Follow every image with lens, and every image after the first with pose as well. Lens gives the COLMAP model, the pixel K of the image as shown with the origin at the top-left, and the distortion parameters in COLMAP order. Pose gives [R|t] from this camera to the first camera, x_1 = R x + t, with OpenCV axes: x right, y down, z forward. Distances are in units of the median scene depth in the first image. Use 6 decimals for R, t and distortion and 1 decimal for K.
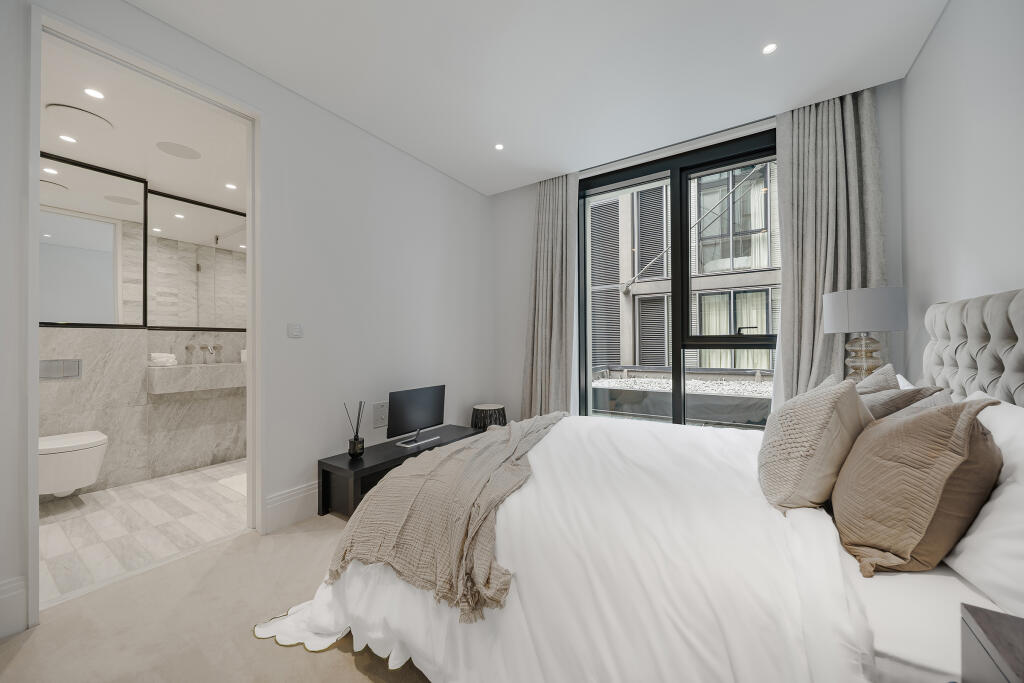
lens RADIAL K [[365.0, 0, 512.0], [0, 365.0, 341.5], [0, 0, 1]] dist [0.000079, -0.000130]
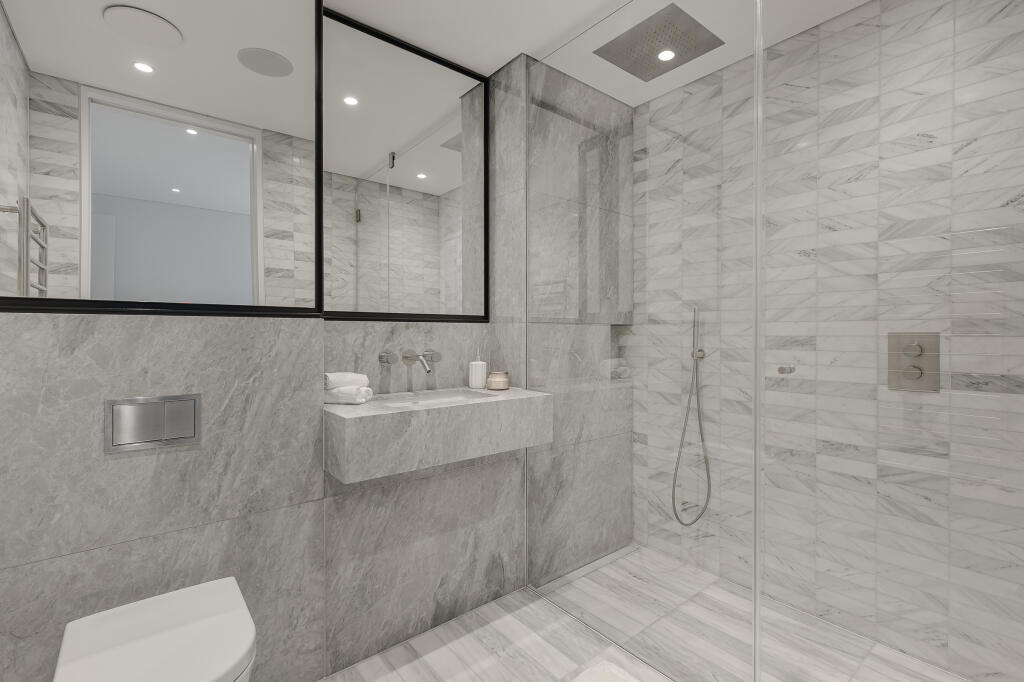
lens RADIAL K [[473.1, 0, 512.0], [0, 473.1, 341.0], [0, 0, 1]] dist [0.010678, -0.000048]
pose [[0.950176, 0.012504, -0.311462, -0.625076], [-0.005720, 0.999726, 0.022686, -0.020965], [0.311661, -0.019774, 0.949988, 0.551900]]
